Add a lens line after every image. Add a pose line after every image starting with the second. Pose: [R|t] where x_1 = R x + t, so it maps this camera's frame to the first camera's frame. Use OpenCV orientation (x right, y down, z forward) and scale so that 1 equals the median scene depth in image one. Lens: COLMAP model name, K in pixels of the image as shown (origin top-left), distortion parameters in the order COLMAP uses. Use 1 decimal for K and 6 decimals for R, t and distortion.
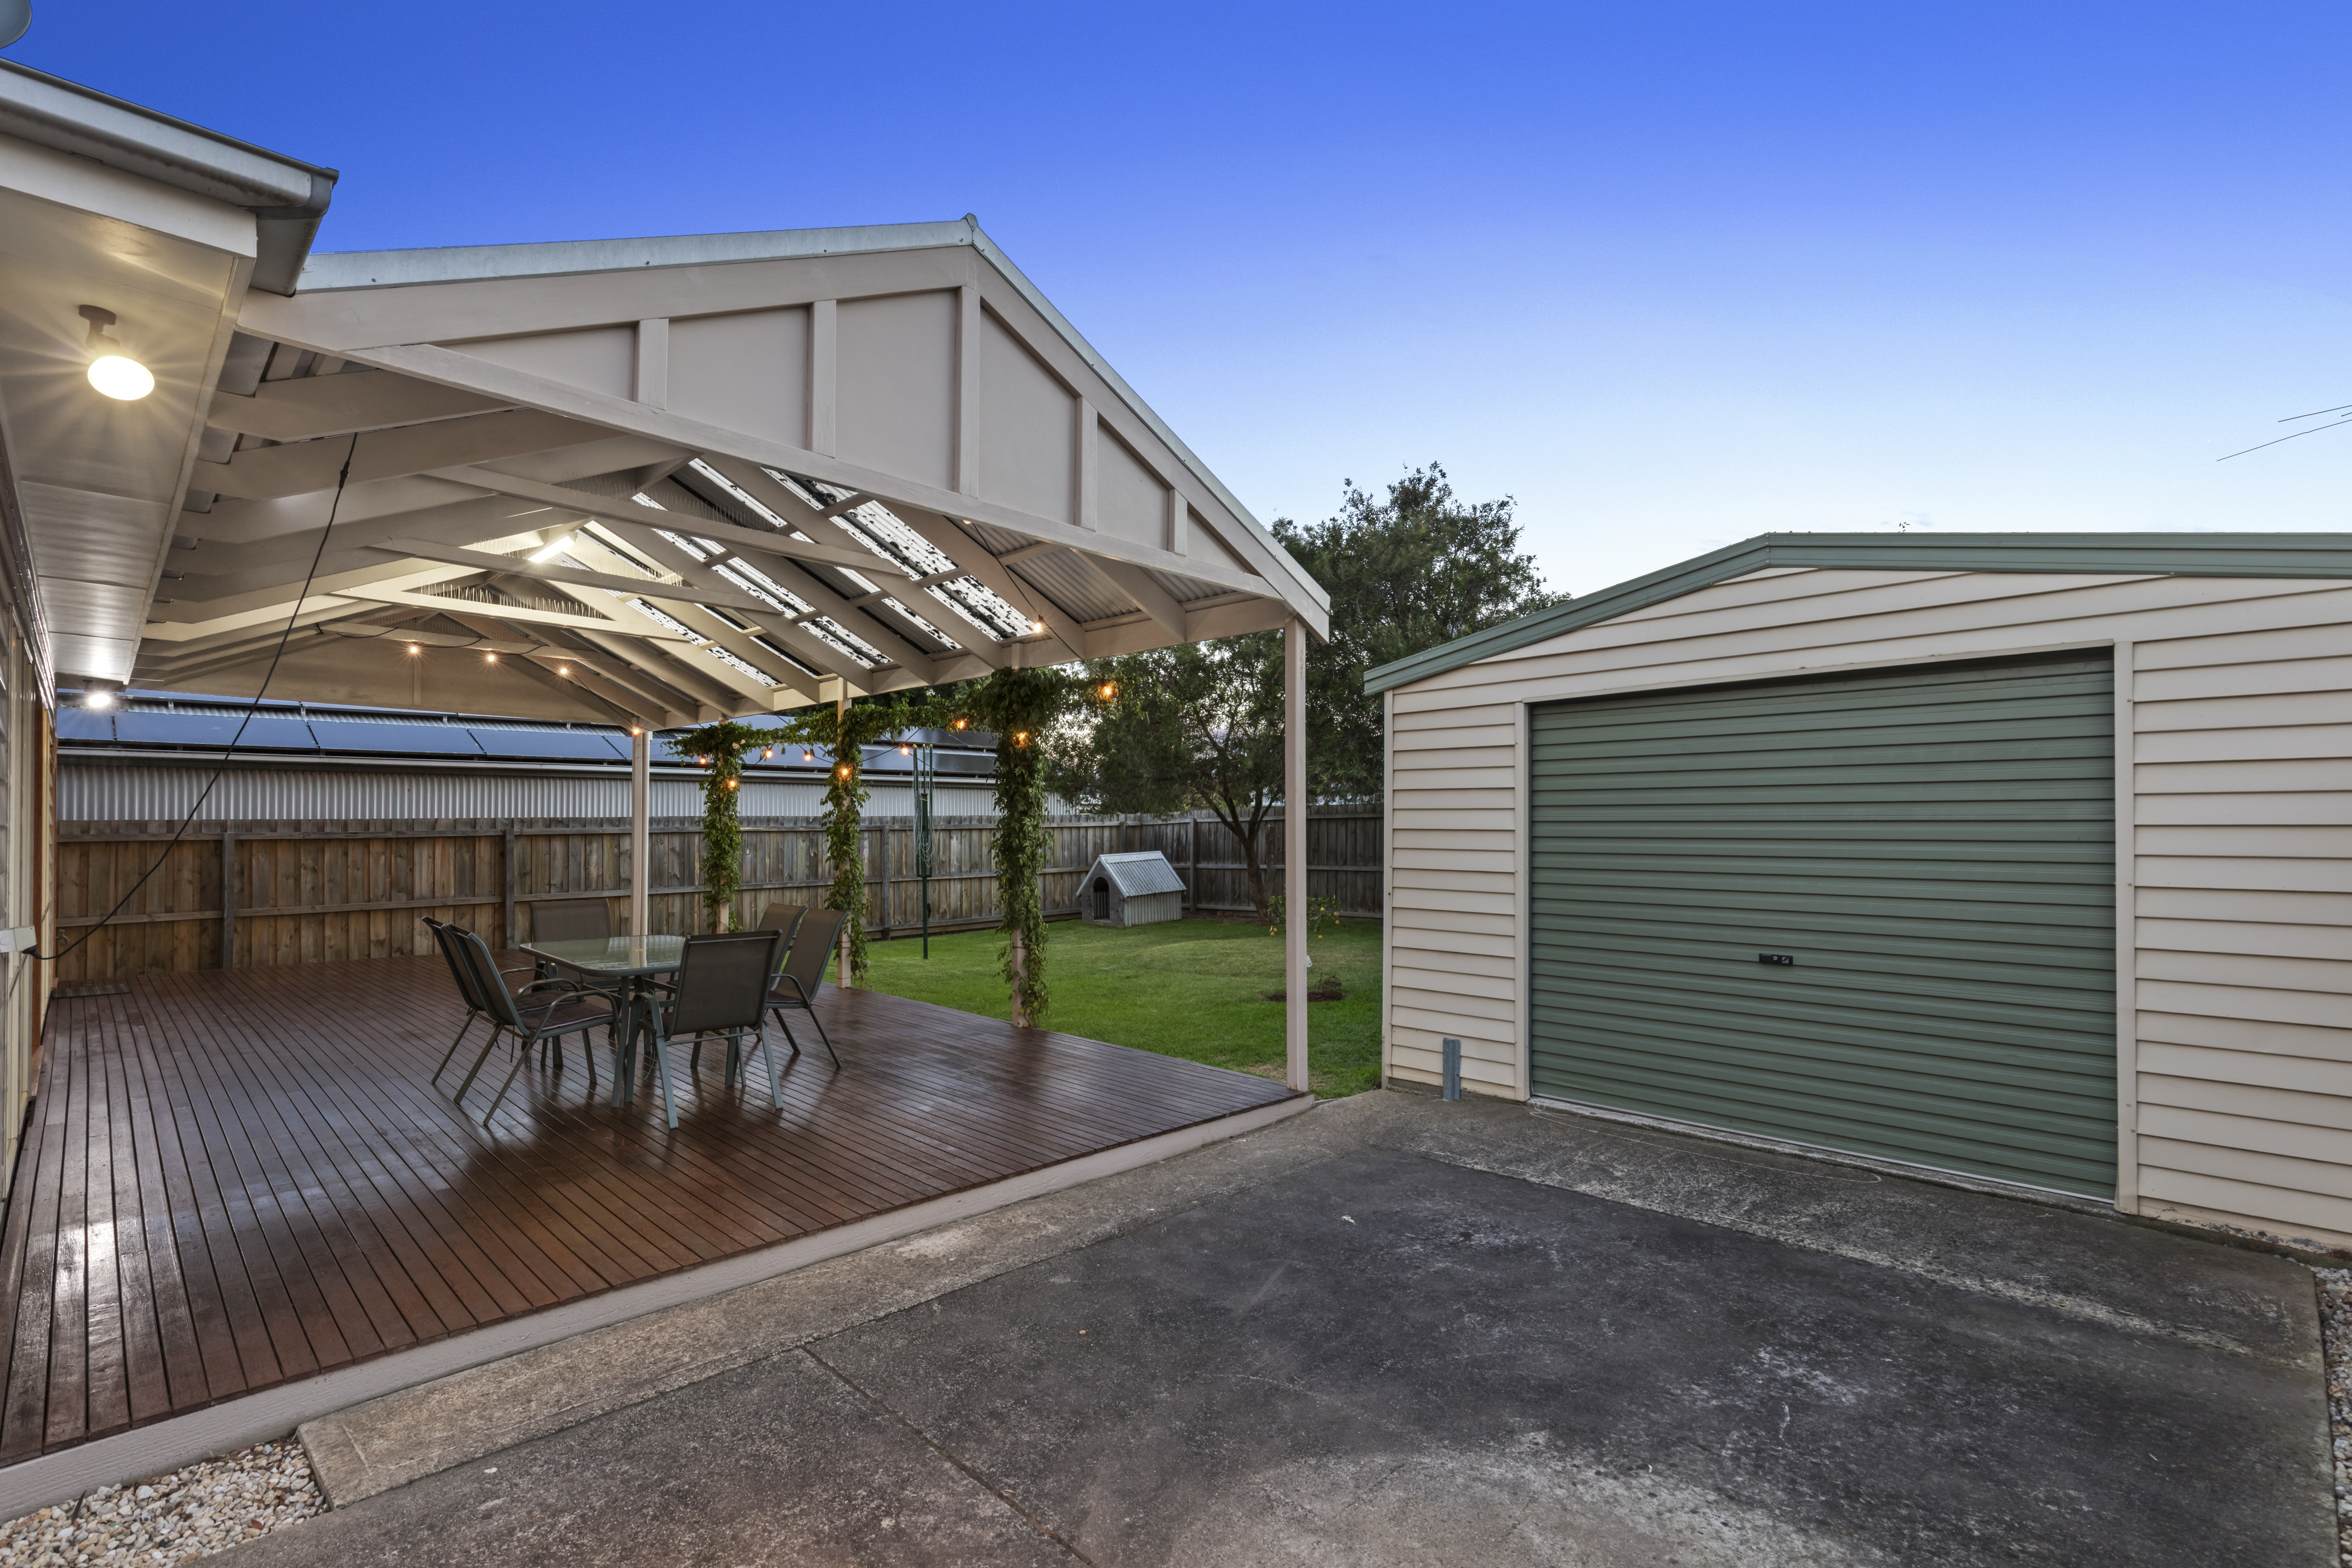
lens RADIAL K [[1072.6, 0, 1184.8], [0, 1072.6, 809.0], [0, 0, 1]] dist [0.001150, -0.000584]
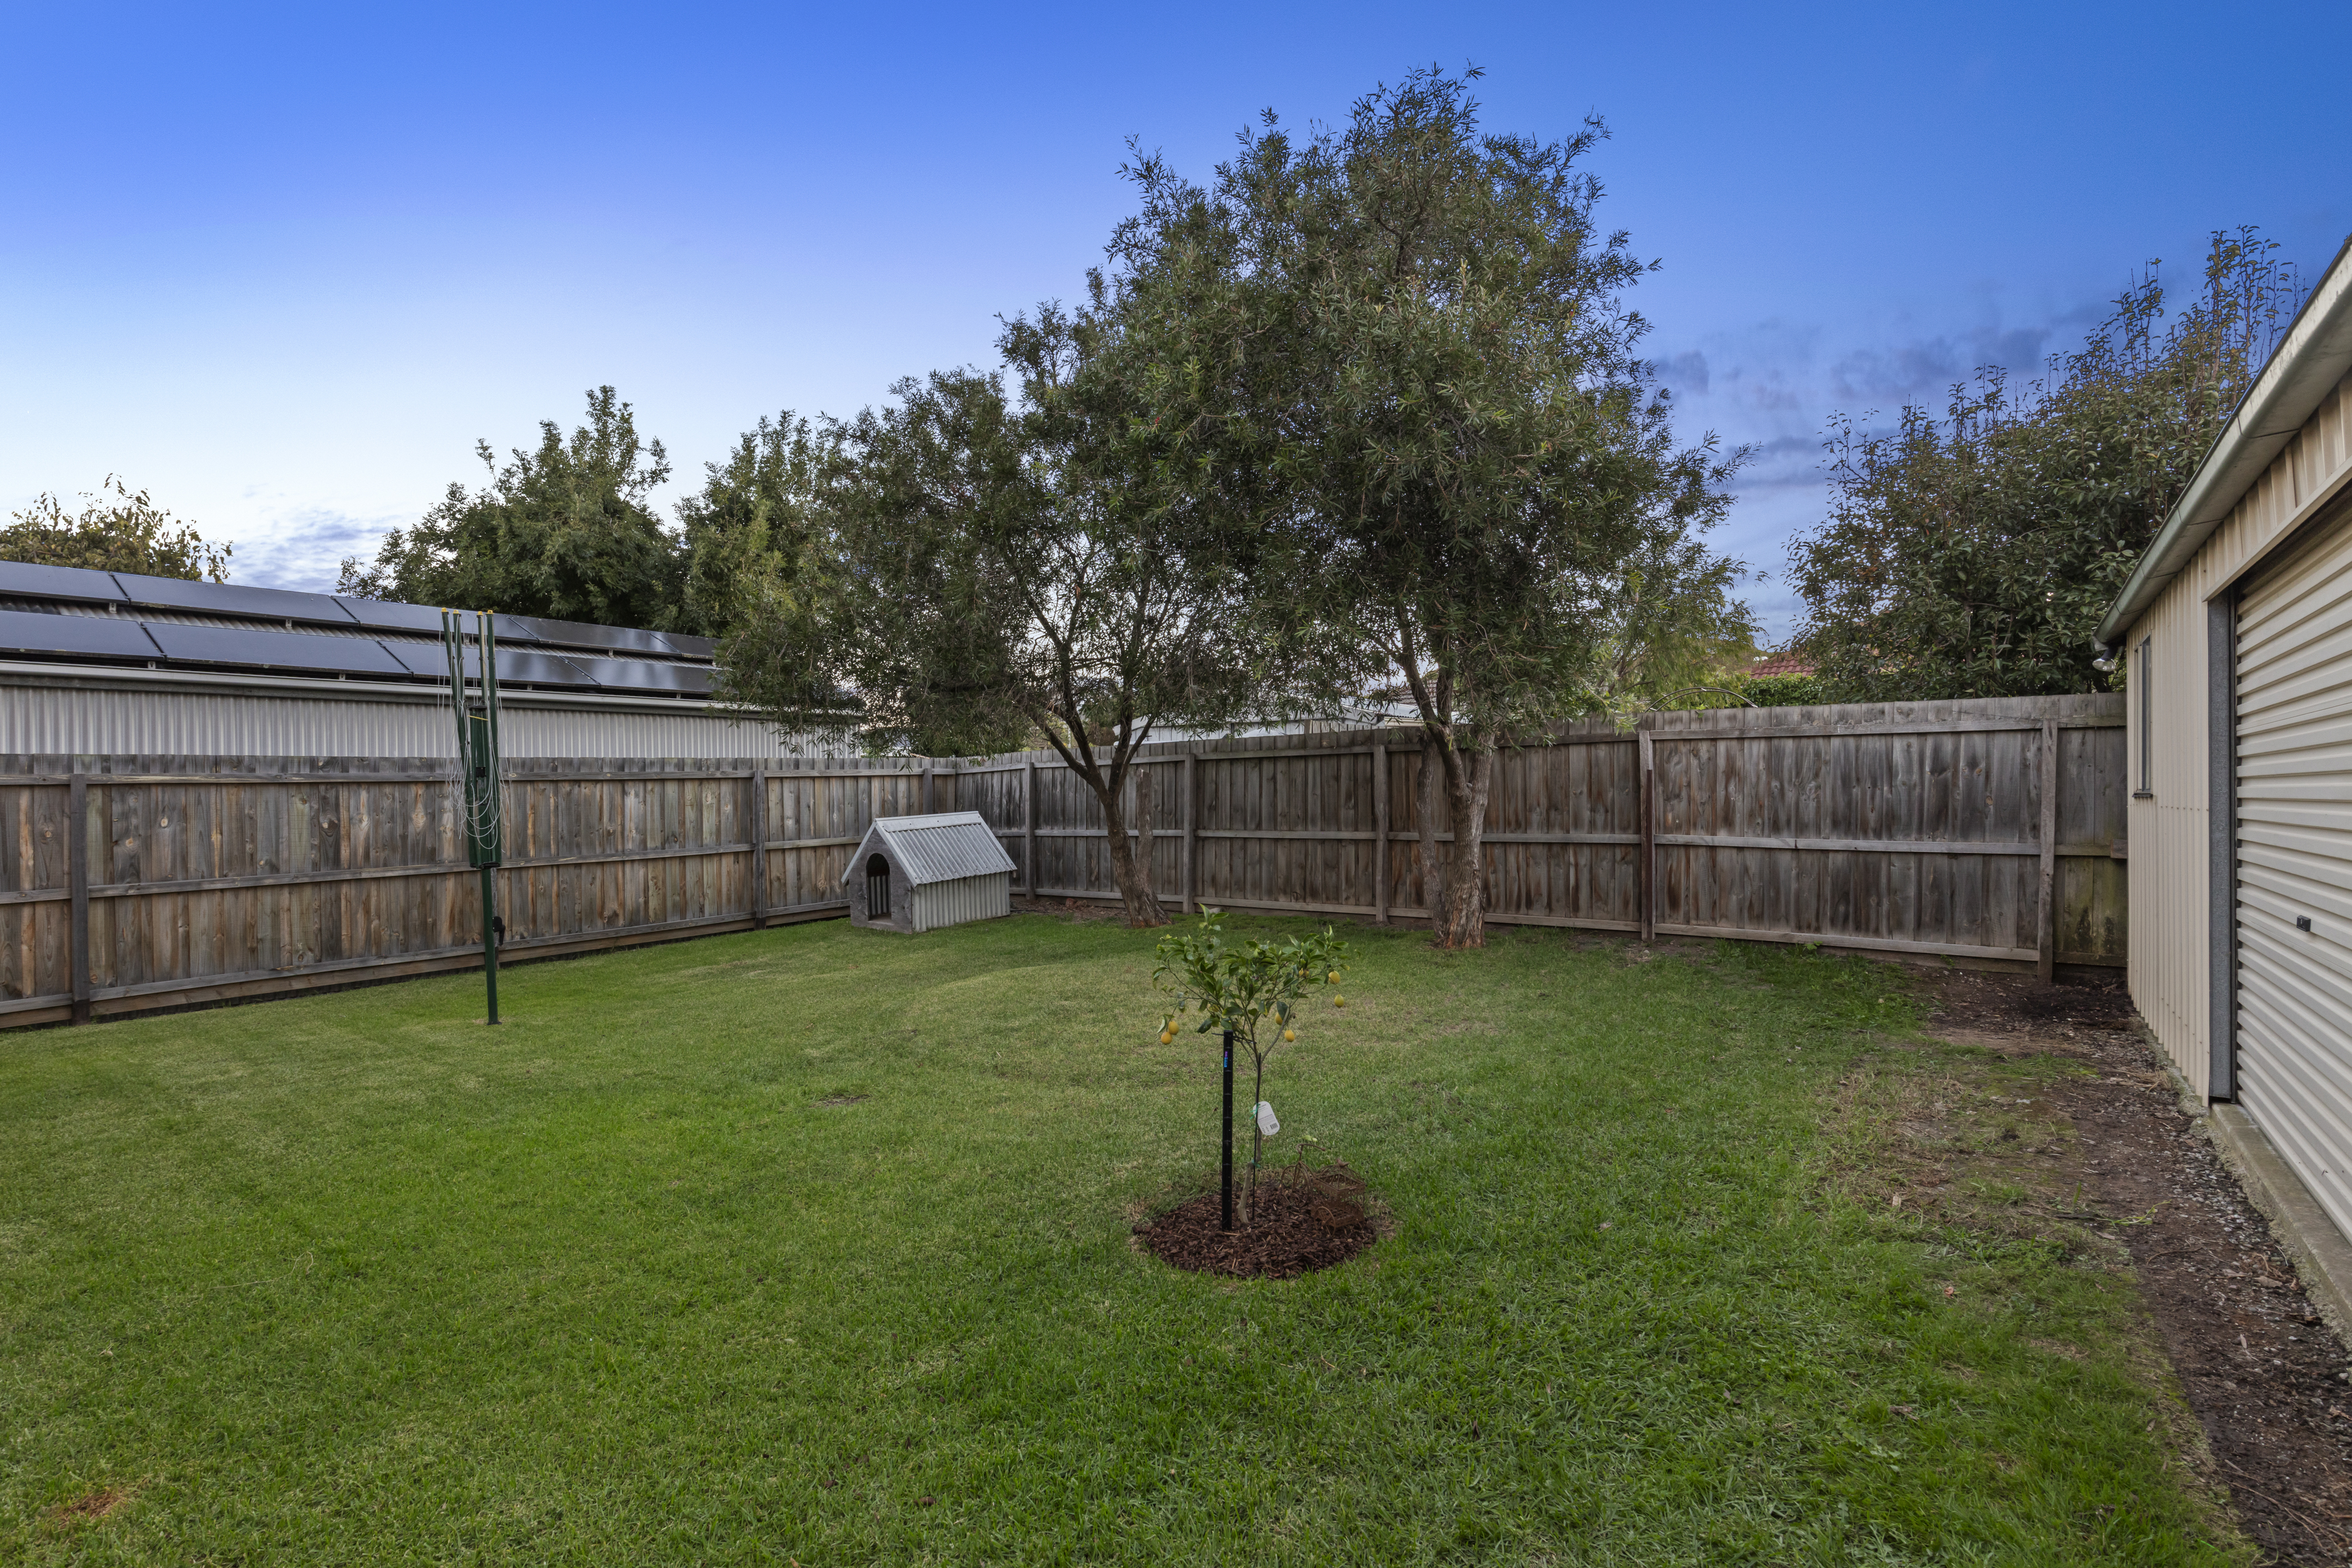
lens RADIAL K [[1045.0, 0, 1176.0], [0, 1045.0, 784.0], [0, 0, 1]] dist [0.004335, 0.000063]
pose [[0.993098, -0.008245, 0.117000, 0.035818], [0.006483, 0.999860, 0.015434, 0.020226], [-0.117111, -0.014569, 0.993012, 0.528262]]
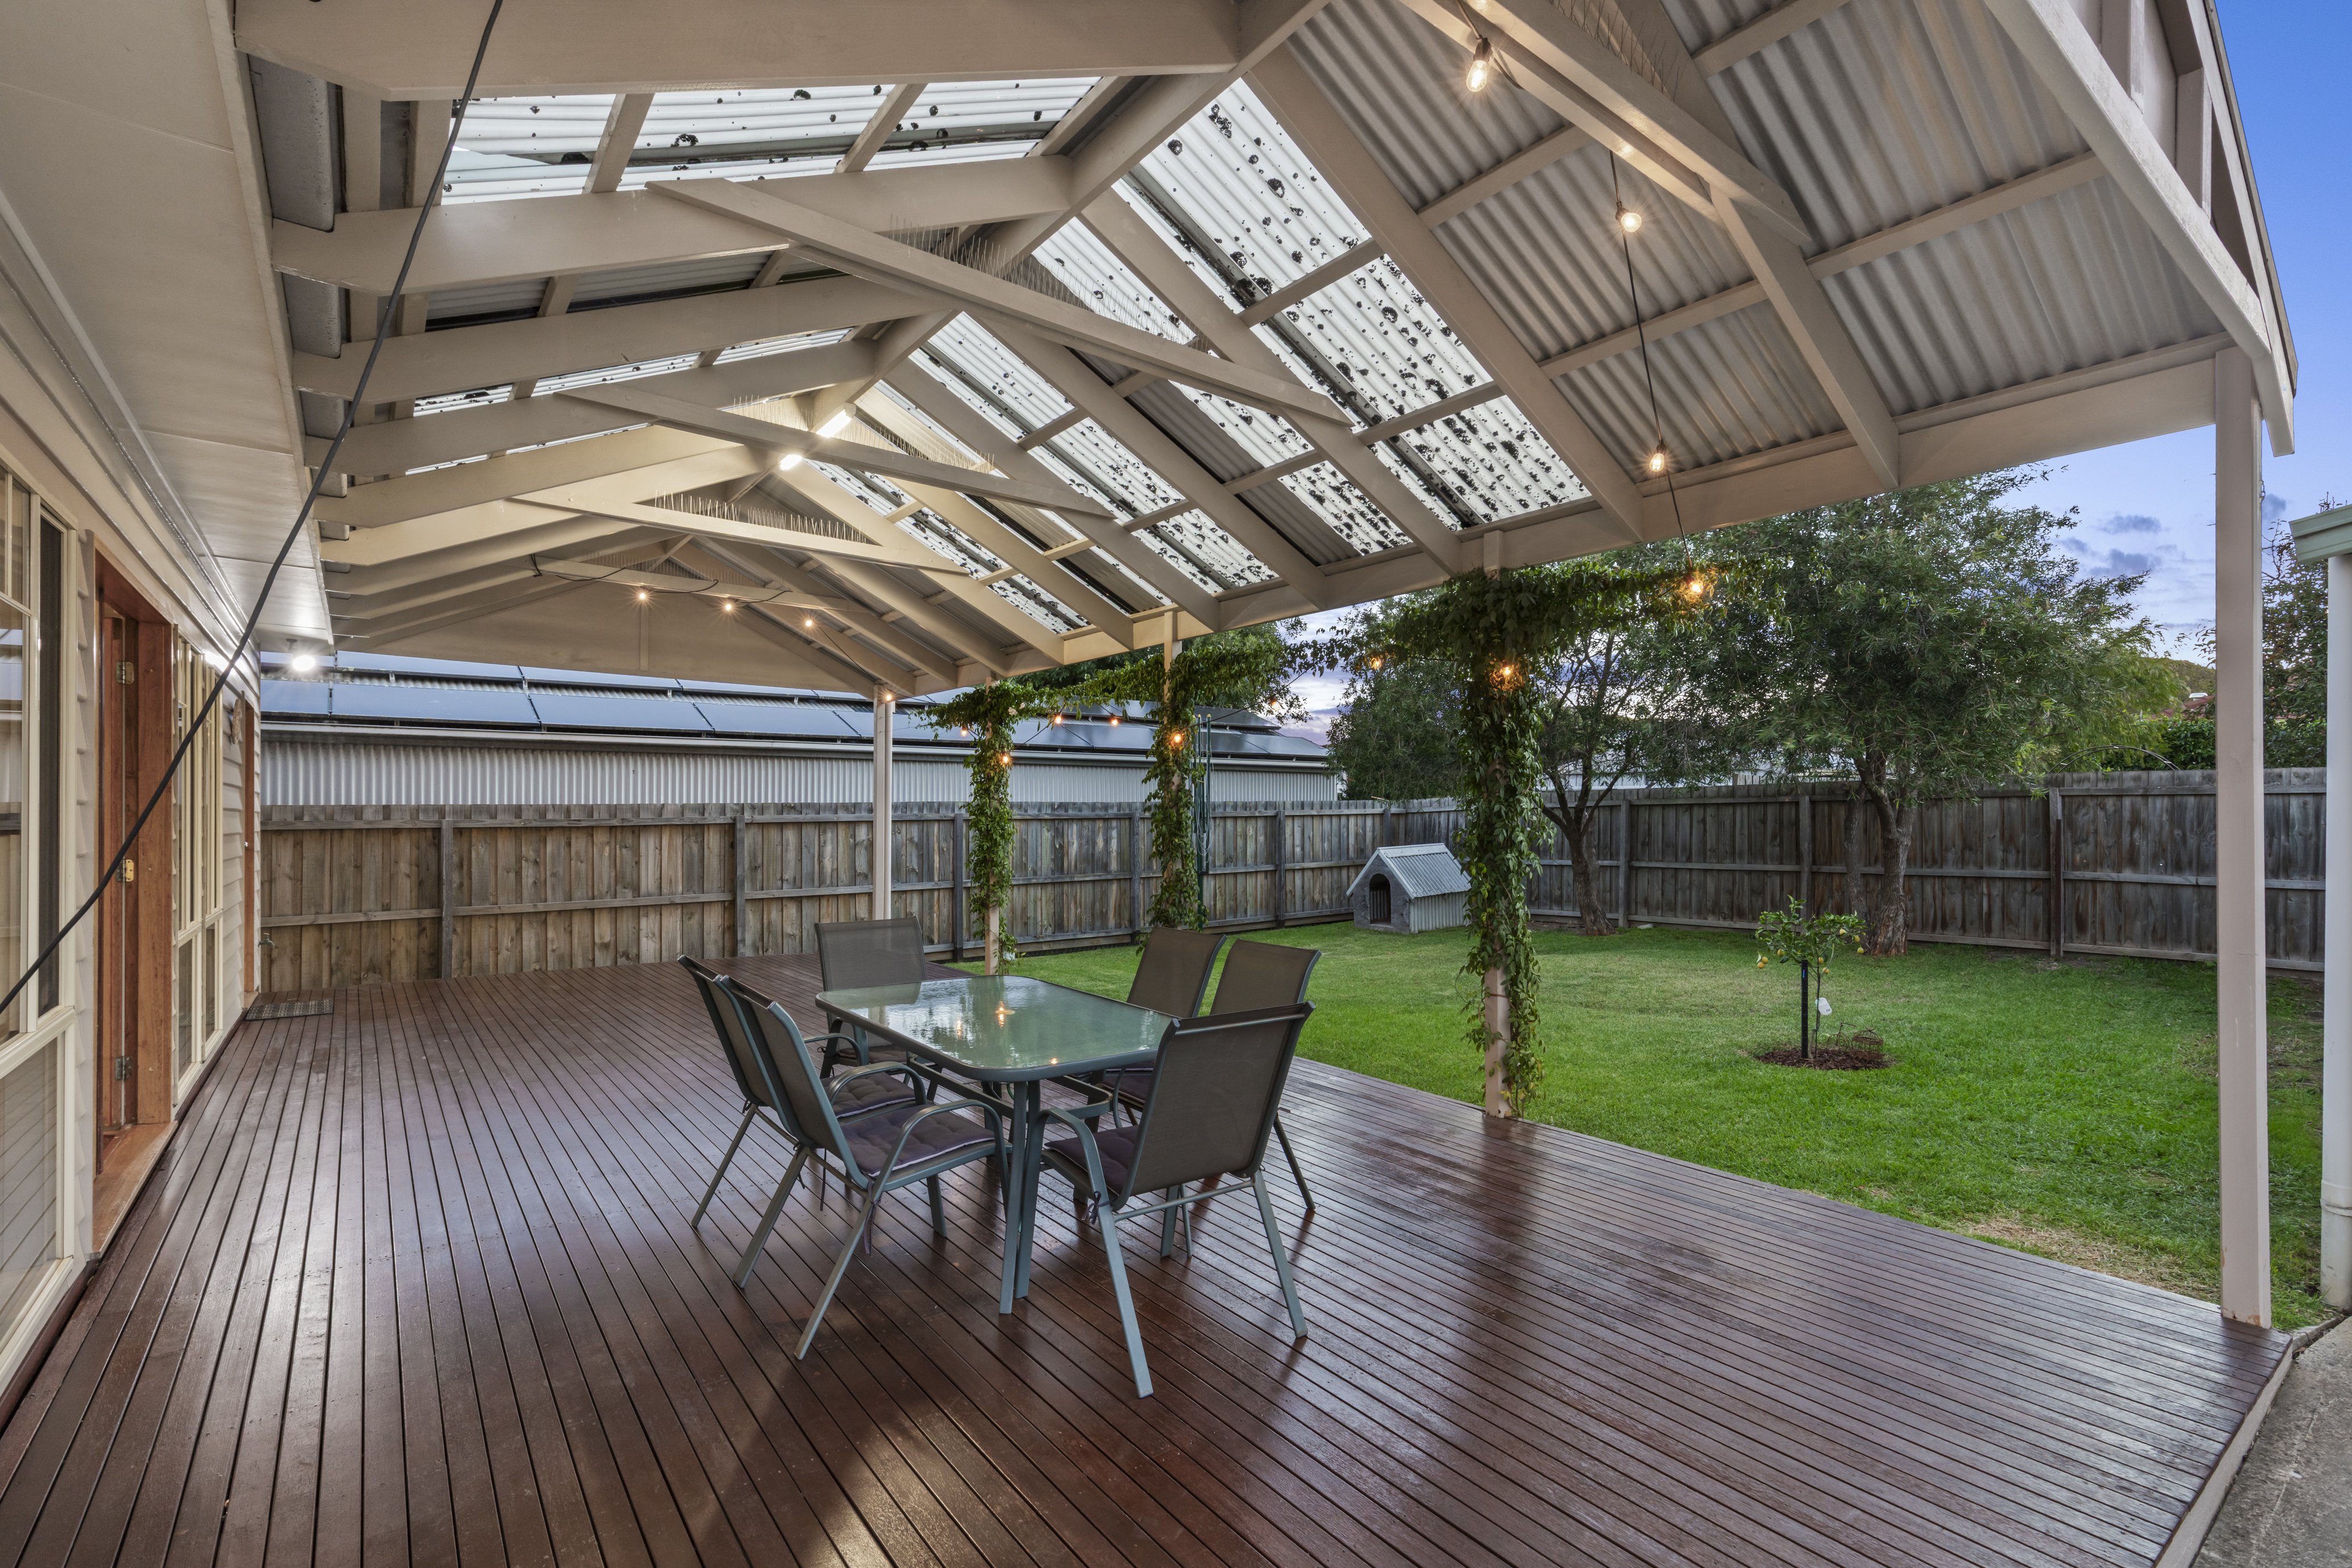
lens RADIAL K [[1072.6, 0, 1184.8], [0, 1072.6, 809.0], [0, 0, 1]] dist [0.001150, -0.000584]
pose [[0.989785, -0.000060, -0.142568, -0.157671], [0.001495, 0.999949, 0.009961, 0.005258], [0.142560, -0.010072, 0.989735, 0.203080]]
